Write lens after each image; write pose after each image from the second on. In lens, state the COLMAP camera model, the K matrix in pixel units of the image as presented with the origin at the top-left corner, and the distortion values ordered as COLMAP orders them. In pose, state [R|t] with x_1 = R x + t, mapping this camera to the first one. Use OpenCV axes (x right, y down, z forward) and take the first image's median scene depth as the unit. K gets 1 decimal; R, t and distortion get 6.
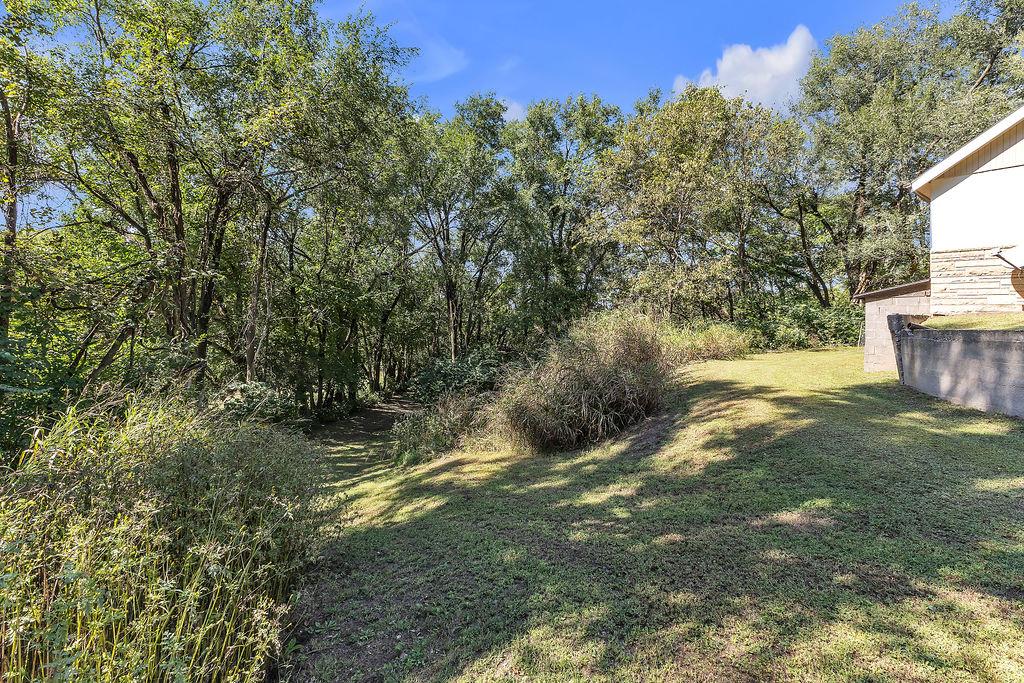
lens RADIAL K [[434.8, 0, 511.5], [0, 434.8, 320.4], [0, 0, 1]] dist [0.001586, -0.000247]
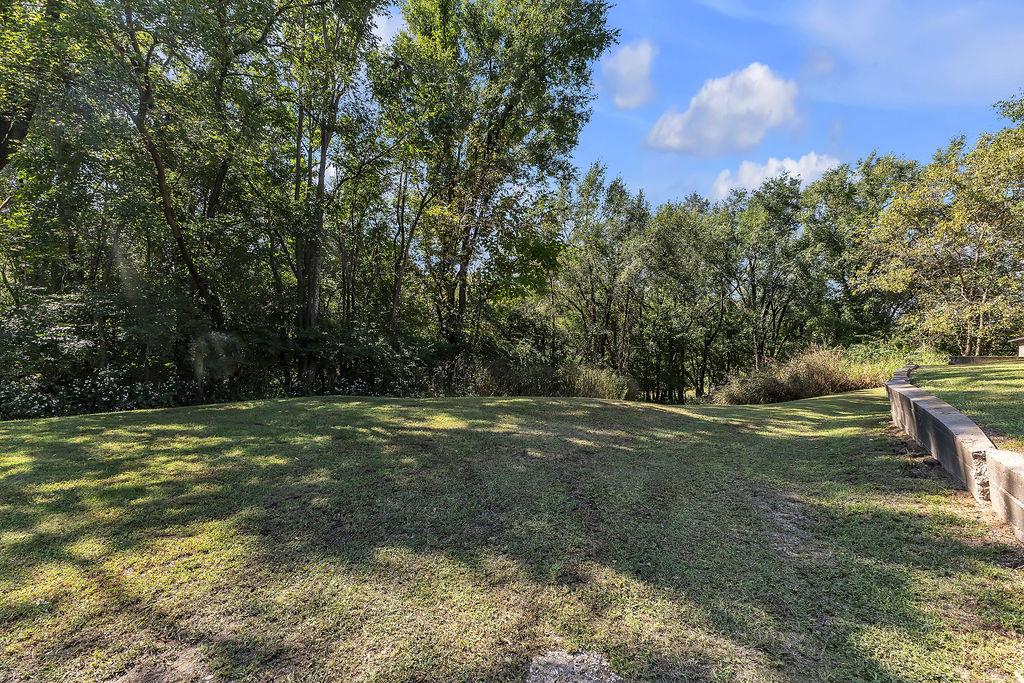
lens RADIAL K [[434.8, 0, 514.0], [0, 434.8, 344.4], [0, 0, 1]] dist [0.001586, -0.000247]
pose [[0.706684, 0.012100, -0.707426, 0.310149], [-0.006362, 0.999922, 0.010748, -0.024177], [0.707501, -0.003095, 0.706706, -0.509533]]
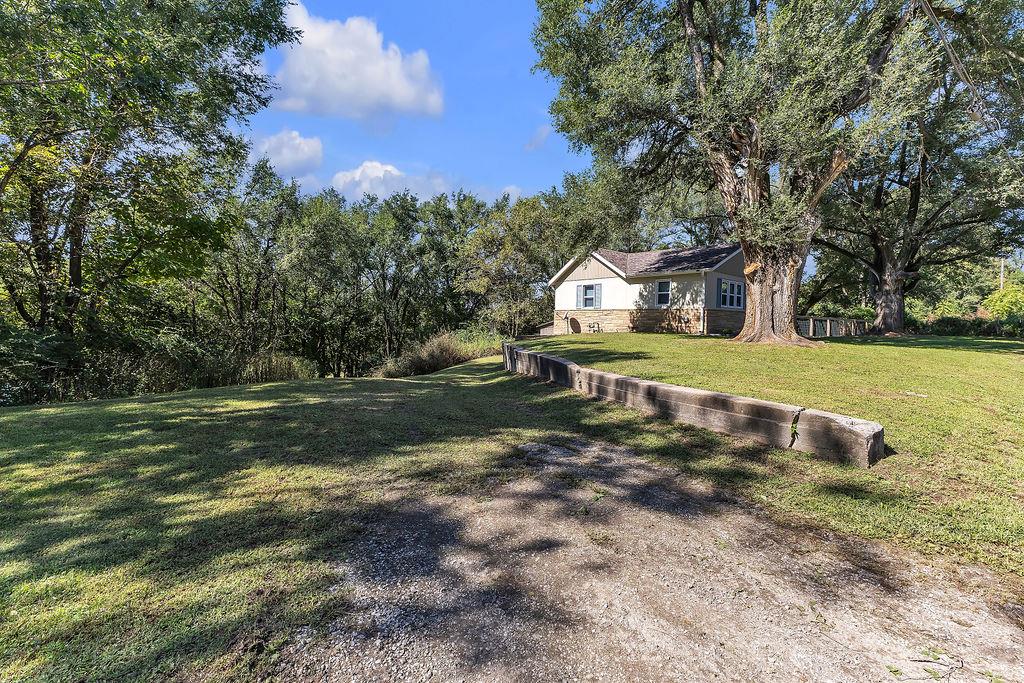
lens RADIAL K [[434.8, 0, 515.9], [0, 434.8, 344.9], [0, 0, 1]] dist [0.001586, -0.000247]
pose [[0.997958, -0.004614, 0.063708, 0.248783], [0.002042, 0.999182, 0.040383, -0.024826], [-0.063842, -0.040171, 0.997151, -0.647879]]
